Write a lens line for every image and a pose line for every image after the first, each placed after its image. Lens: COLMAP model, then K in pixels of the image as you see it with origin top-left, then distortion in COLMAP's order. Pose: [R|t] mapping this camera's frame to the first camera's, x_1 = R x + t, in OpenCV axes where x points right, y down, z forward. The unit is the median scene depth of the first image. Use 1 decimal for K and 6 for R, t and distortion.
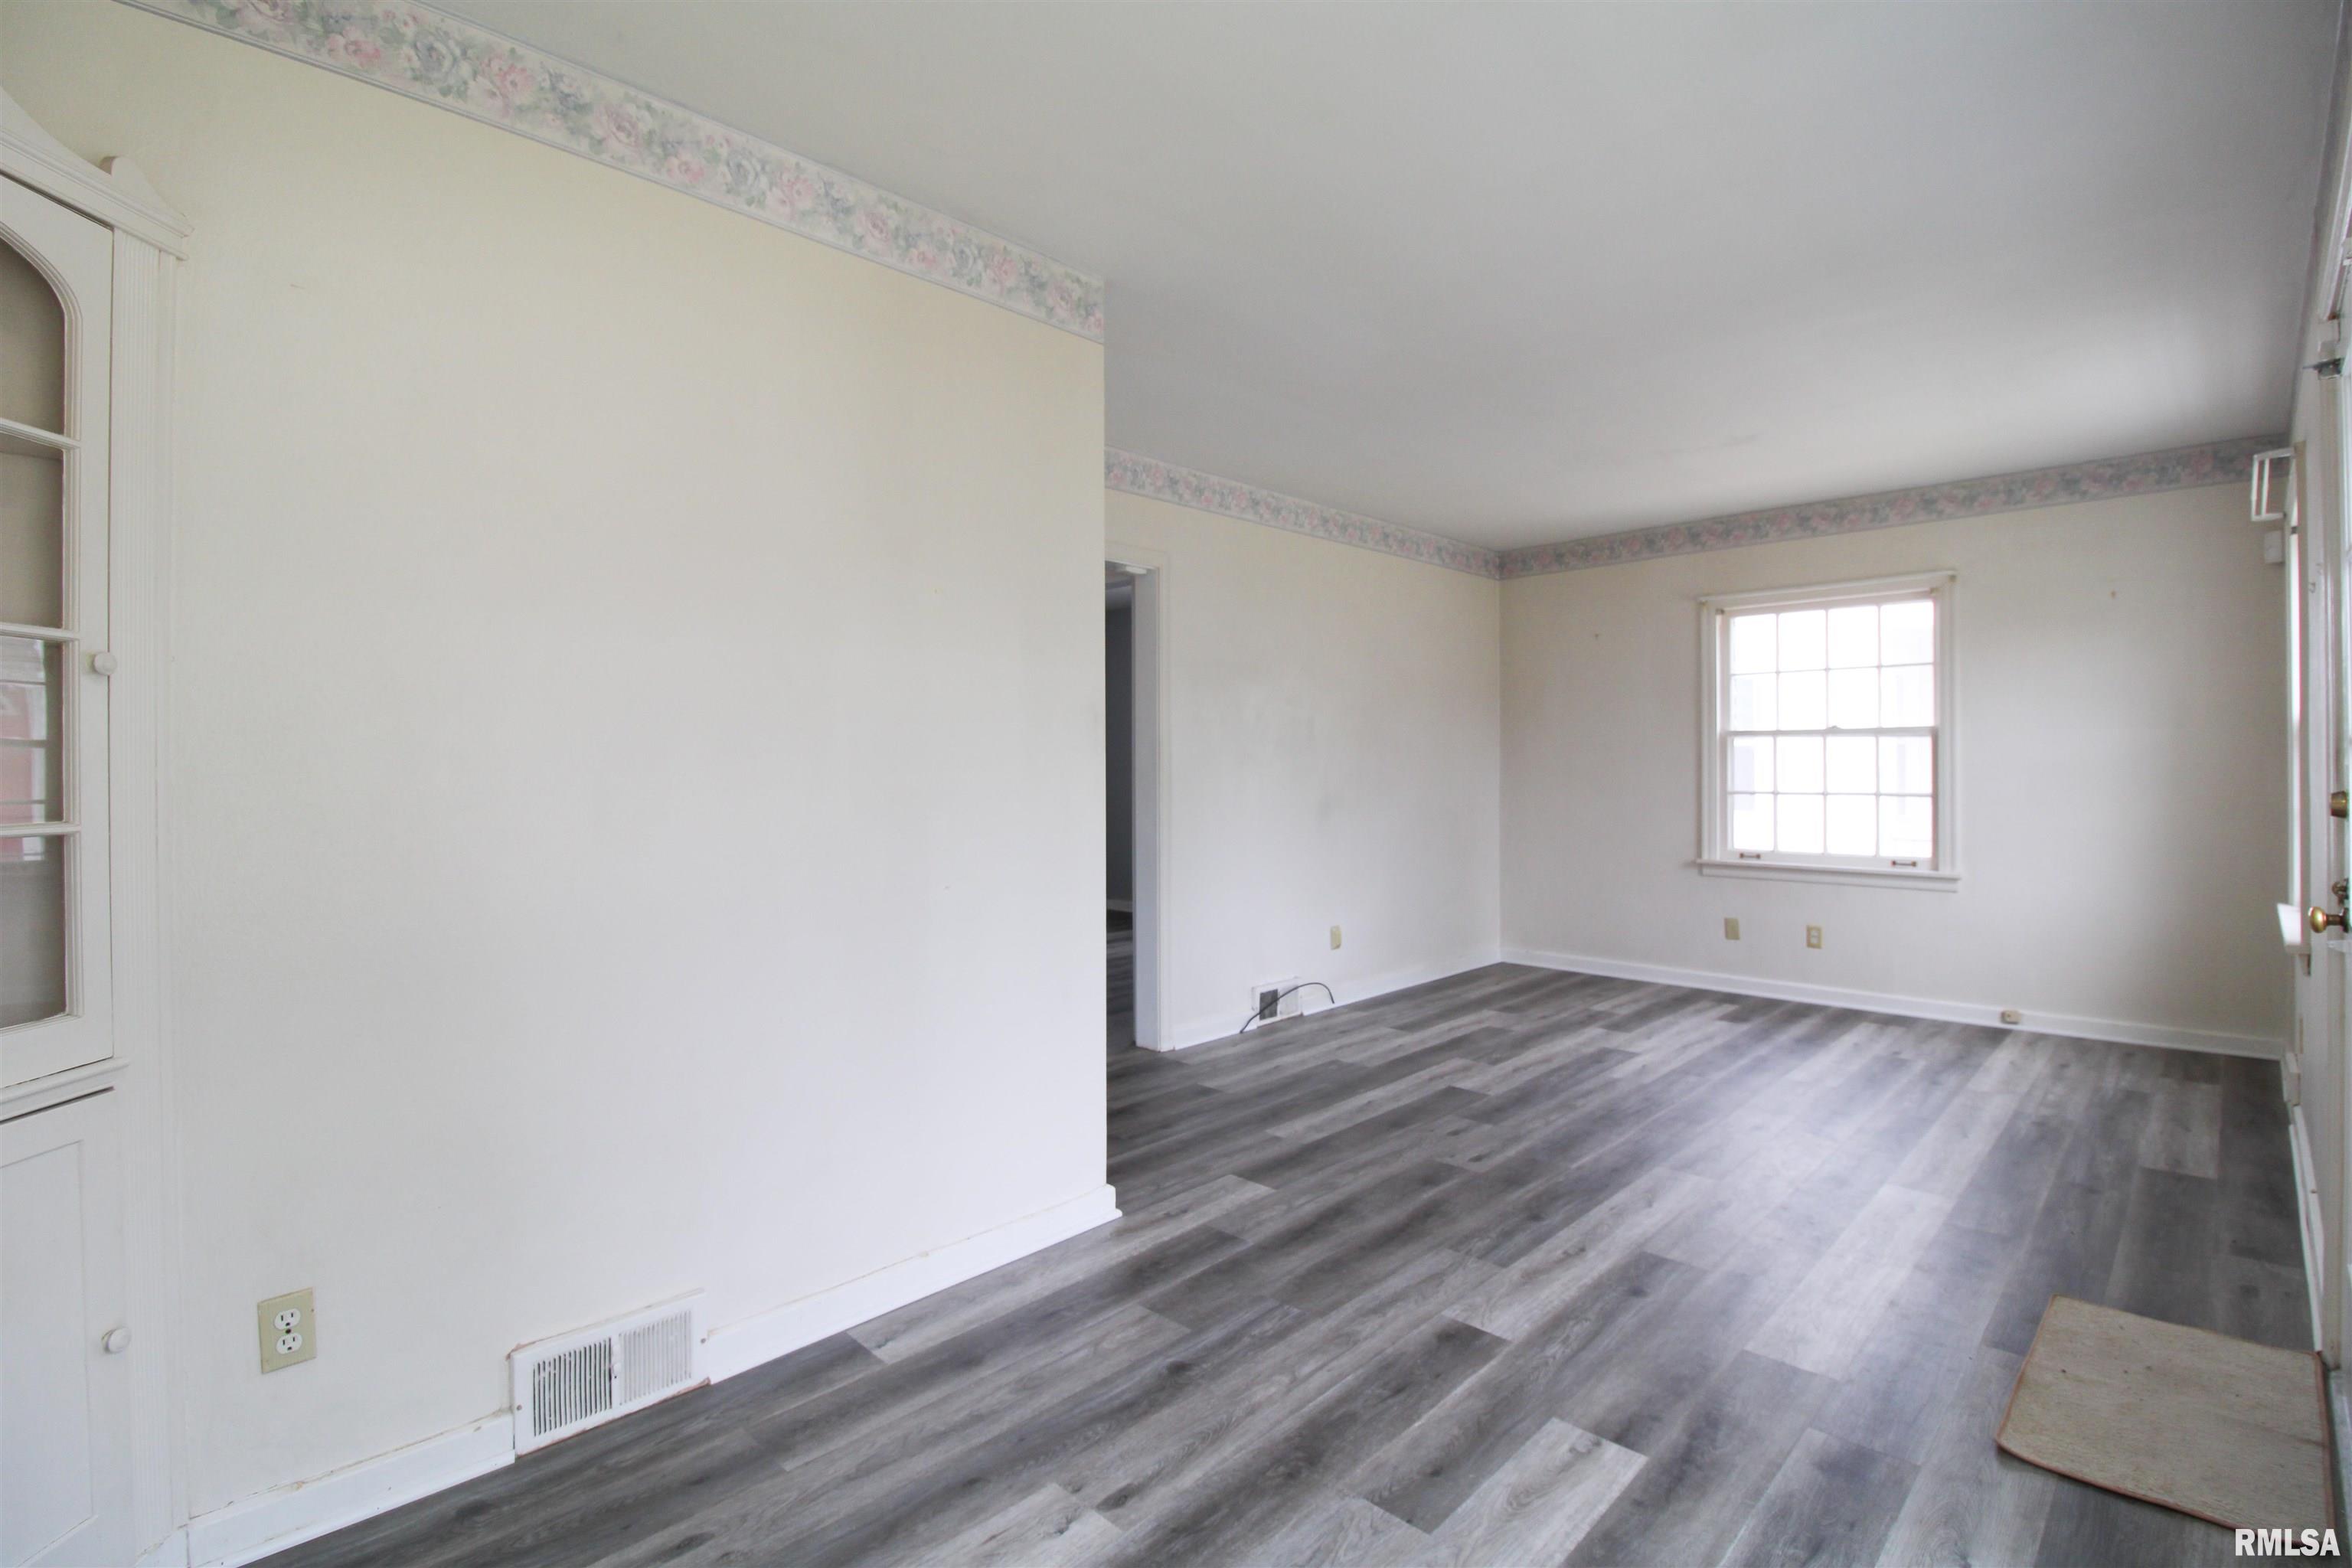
lens RADIAL K [[1086.3, 0, 1172.4], [0, 1086.3, 792.1], [0, 0, 1]] dist [-0.011074, -0.003525]
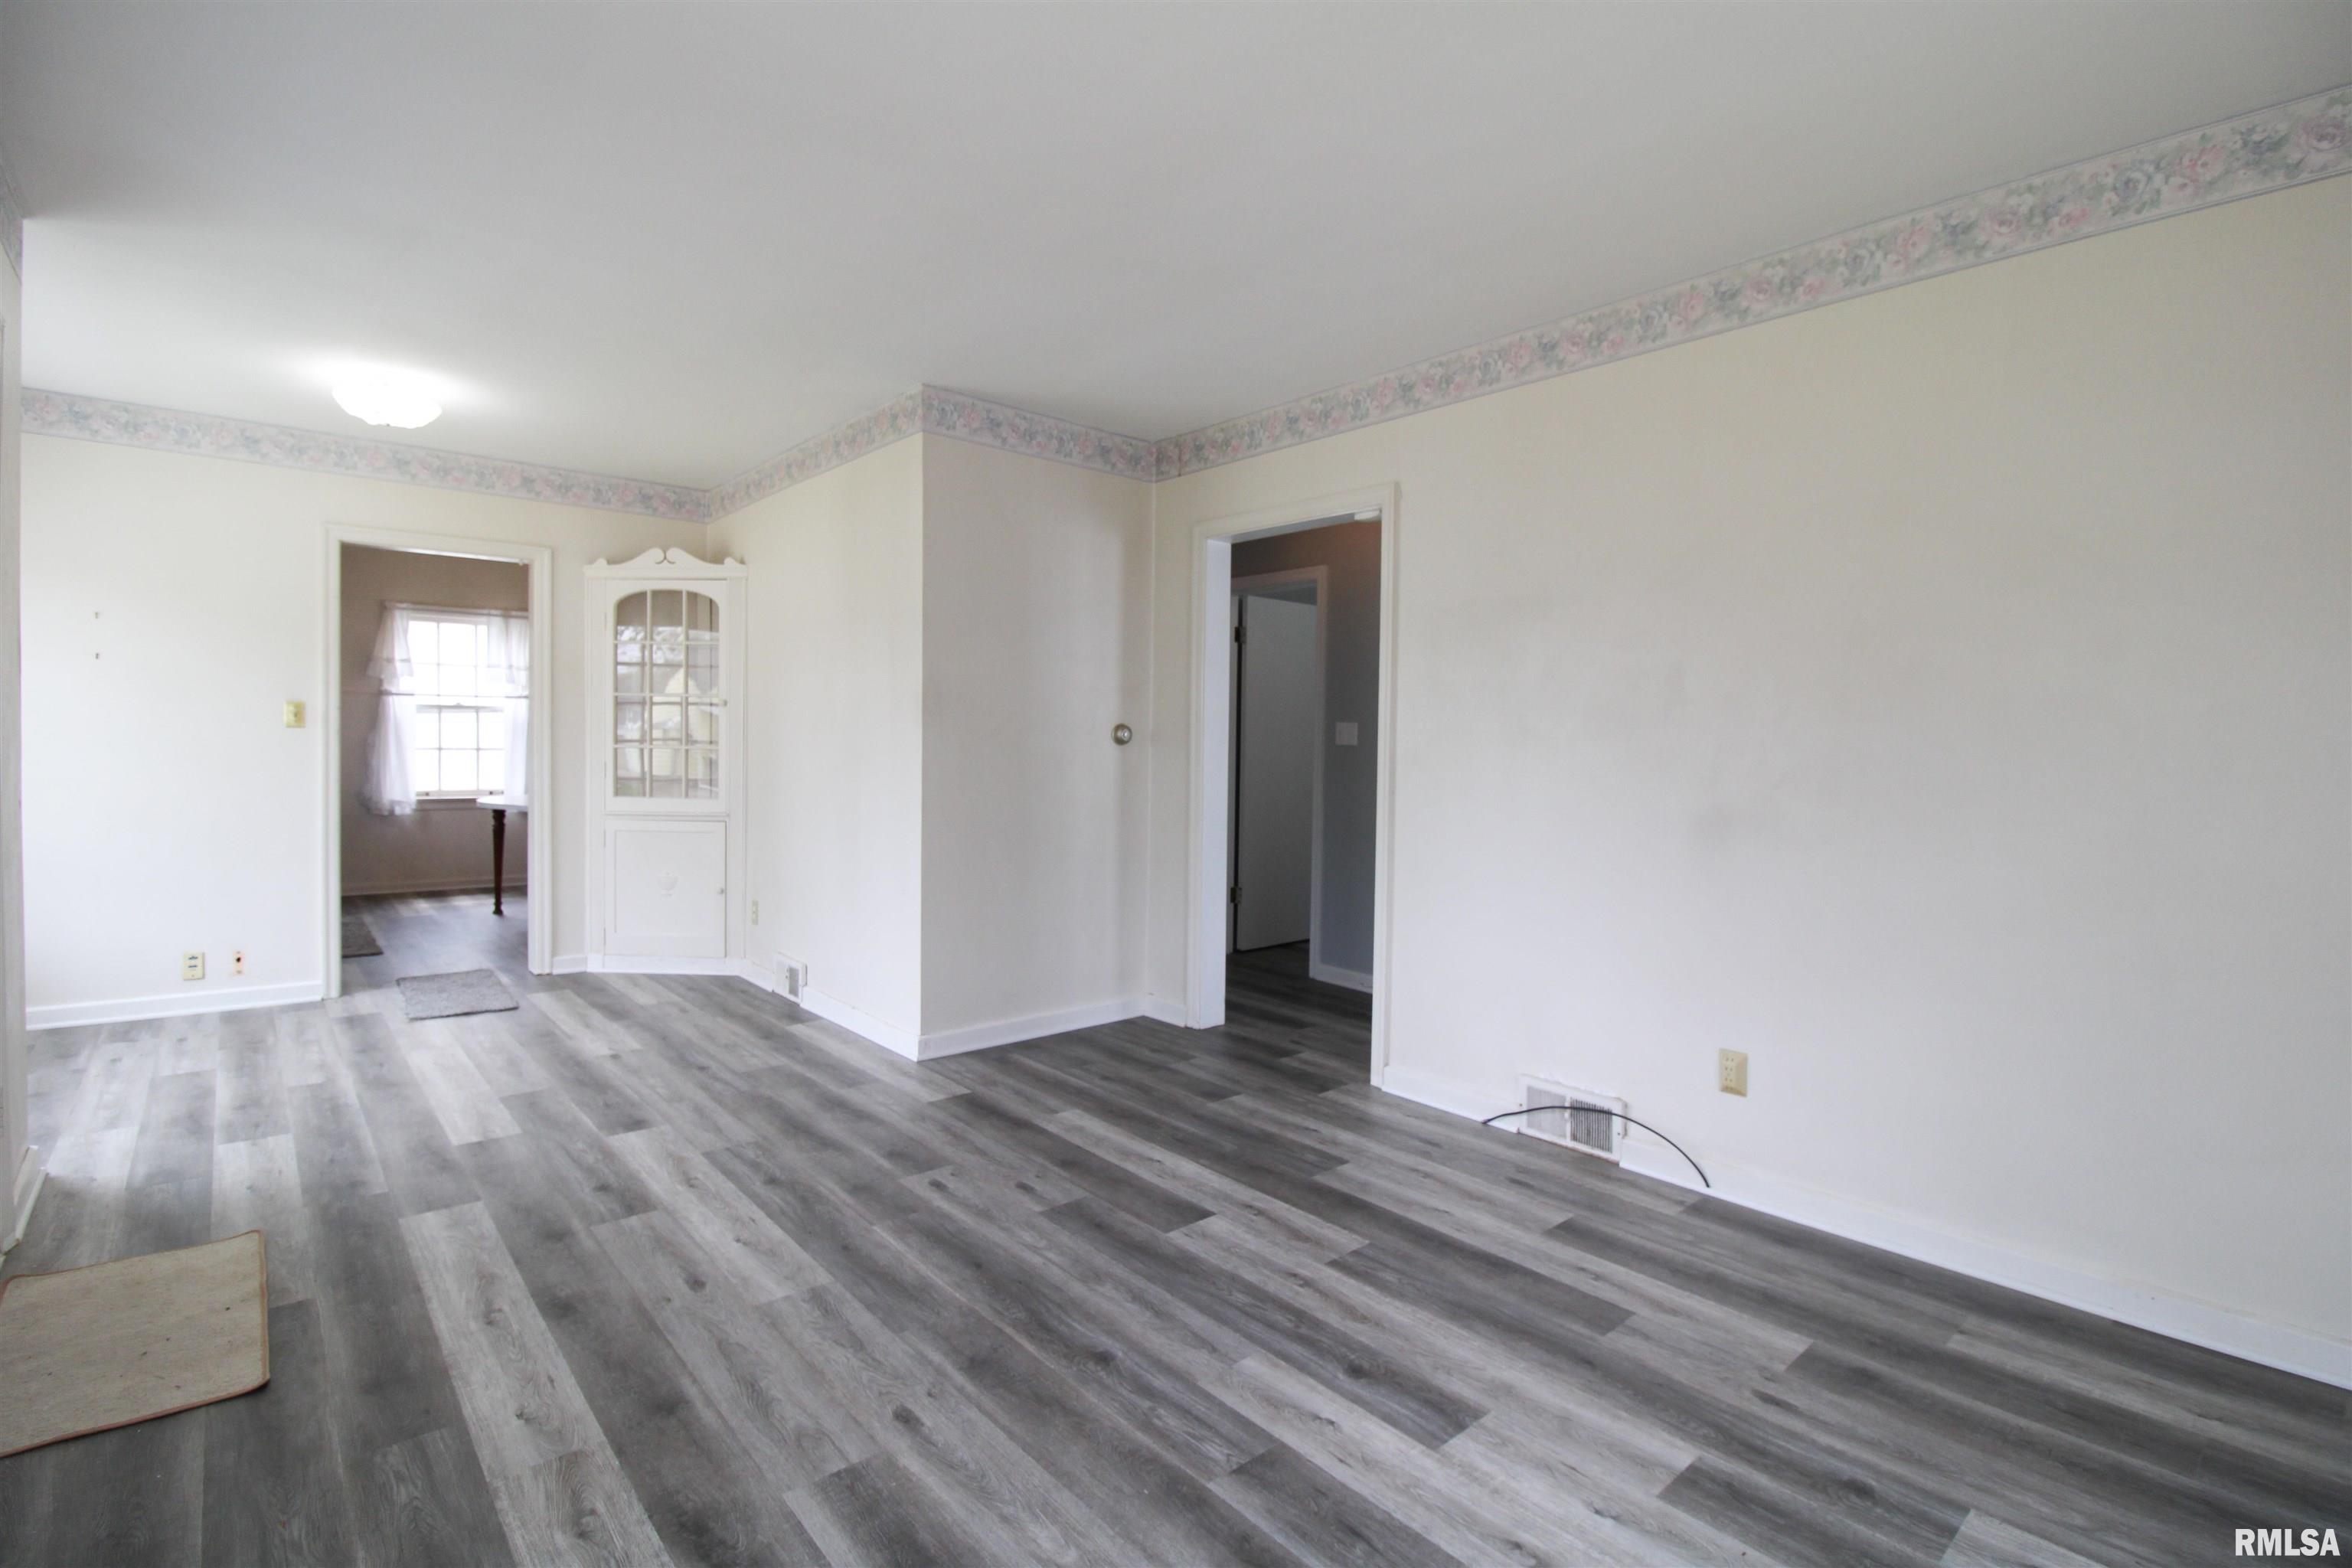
lens RADIAL K [[1086.3, 0, 1195.1], [0, 1086.3, 765.5], [0, 0, 1]] dist [-0.011074, -0.003525]
pose [[-0.059254, 0.027612, -0.997861, 1.201641], [-0.042079, 0.998660, 0.030133, -0.036261], [0.997356, 0.043774, -0.058013, 1.320146]]
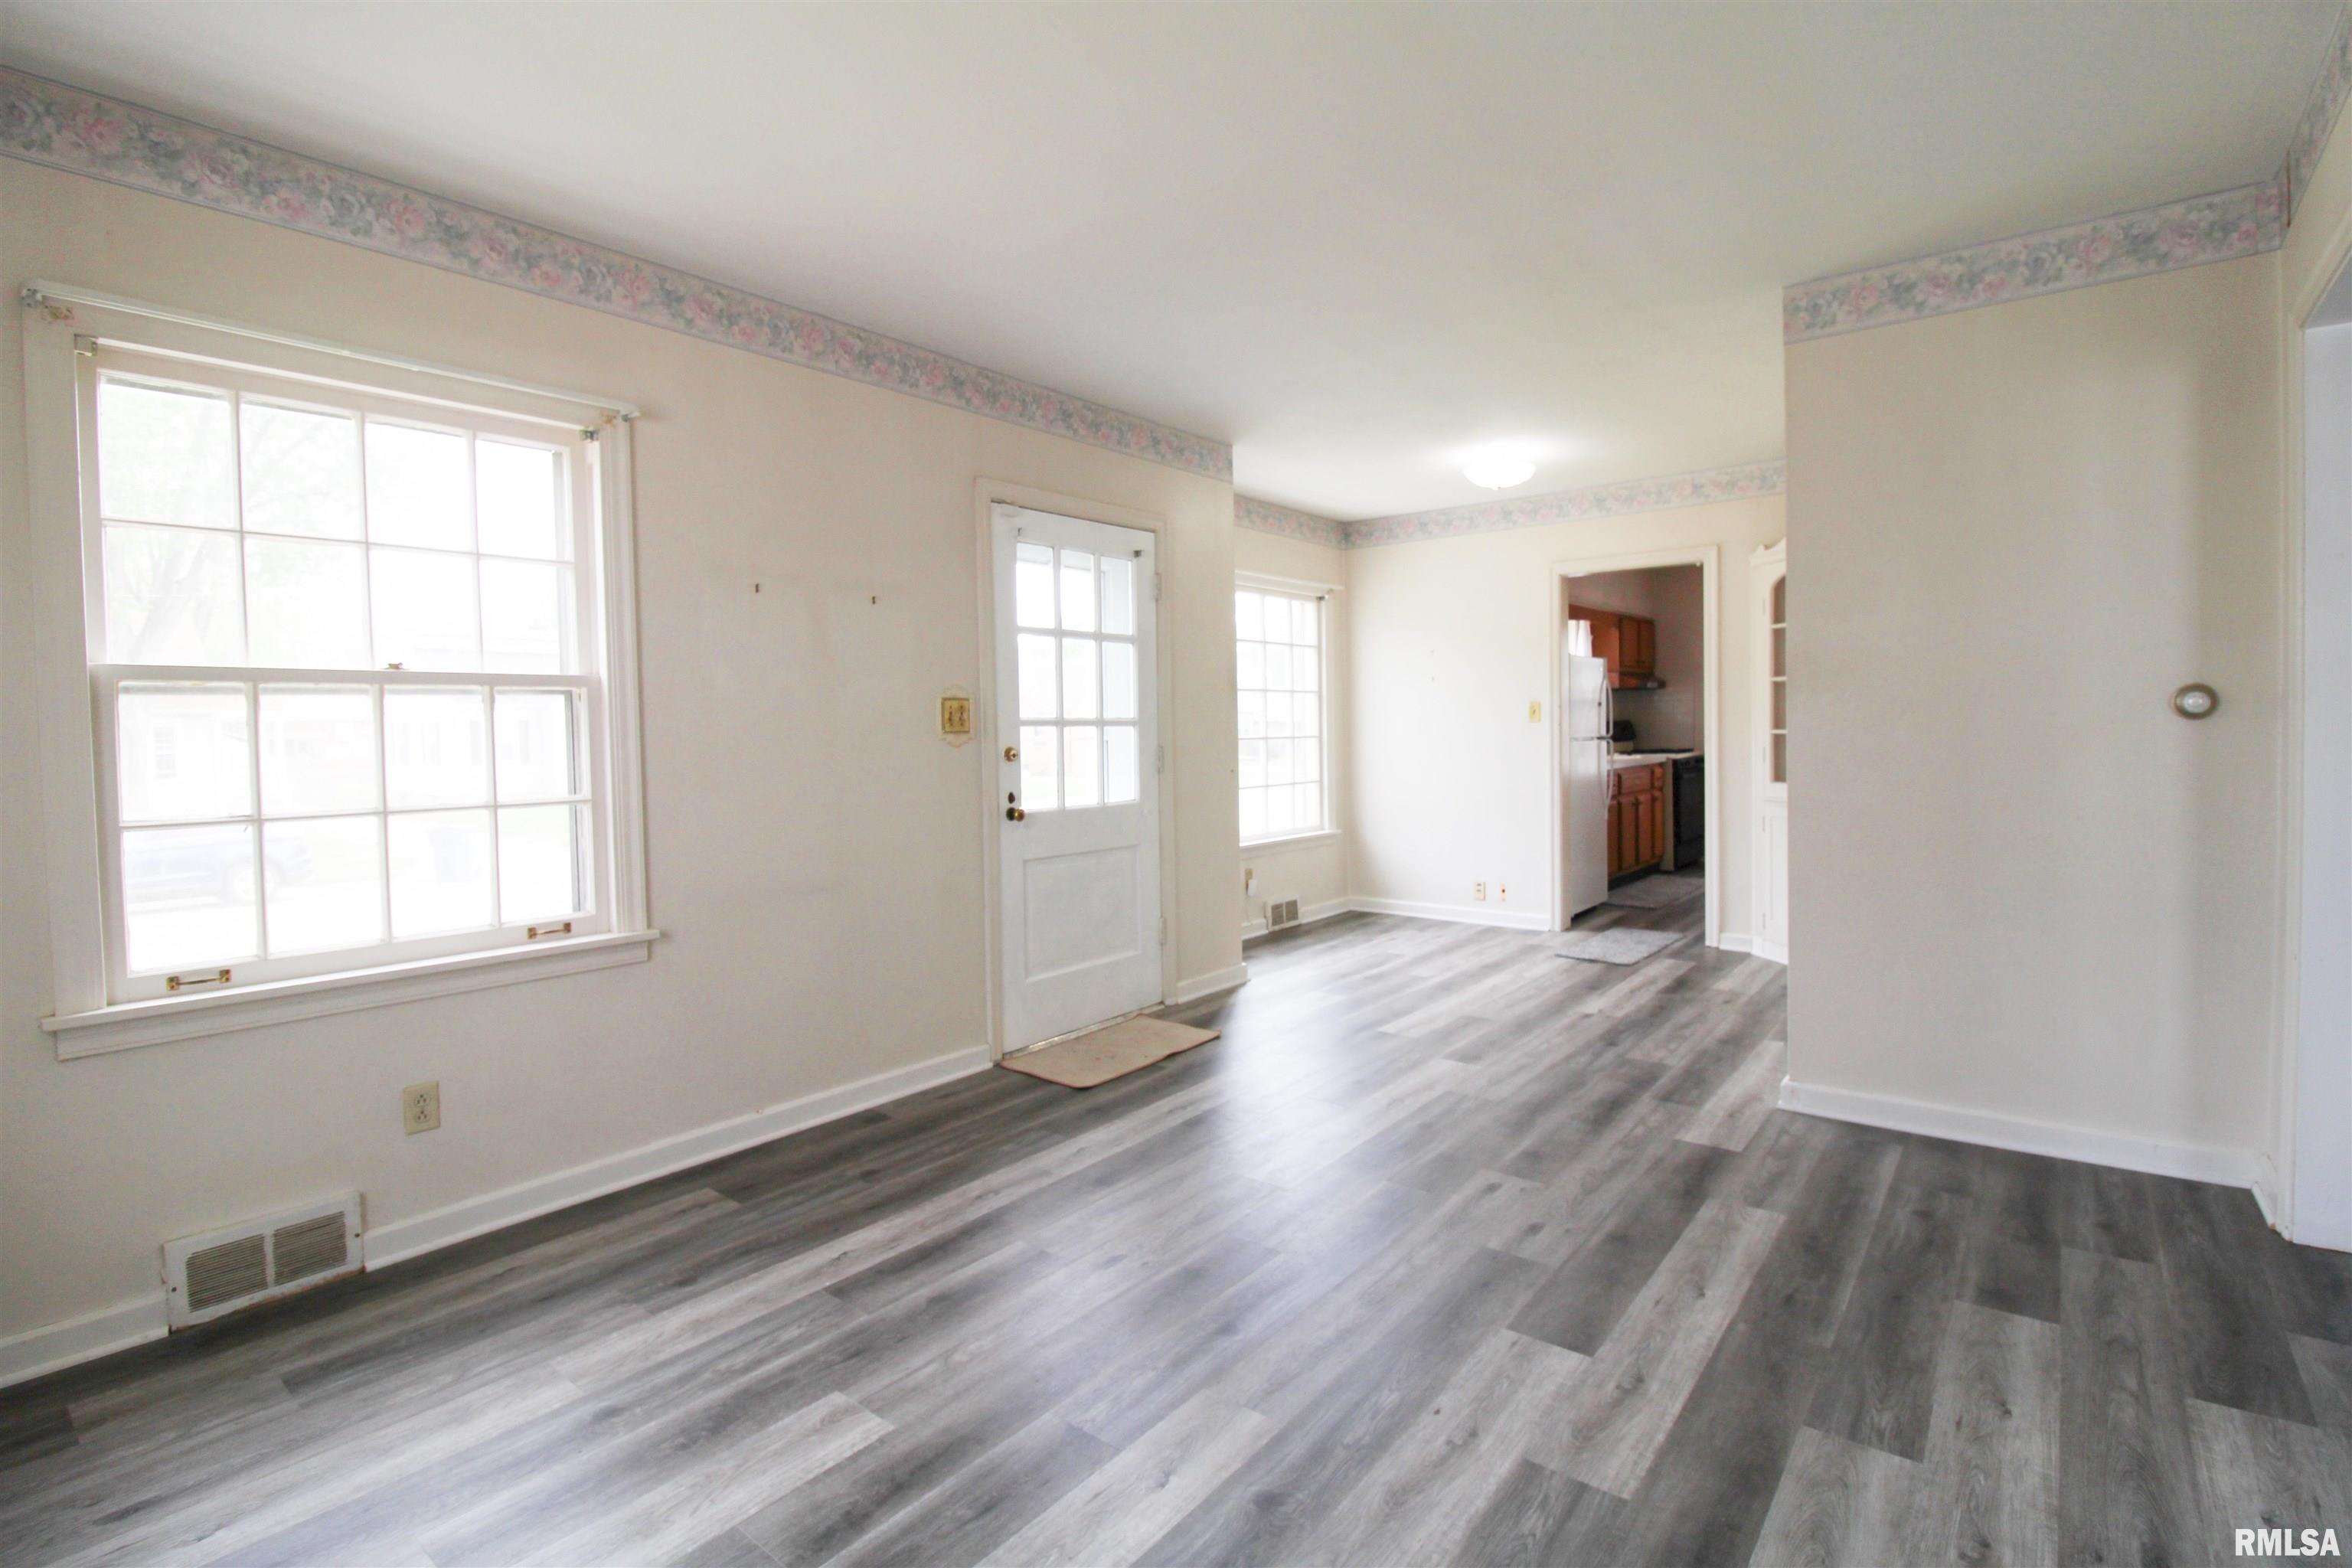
lens RADIAL K [[1086.3, 0, 1192.8], [0, 1086.3, 768.9], [0, 0, 1]] dist [-0.011074, -0.003525]
pose [[-0.993164, 0.029707, -0.112888, 0.636087], [0.022467, 0.997640, 0.064878, -0.050076], [0.114549, 0.061898, -0.991487, 1.900773]]
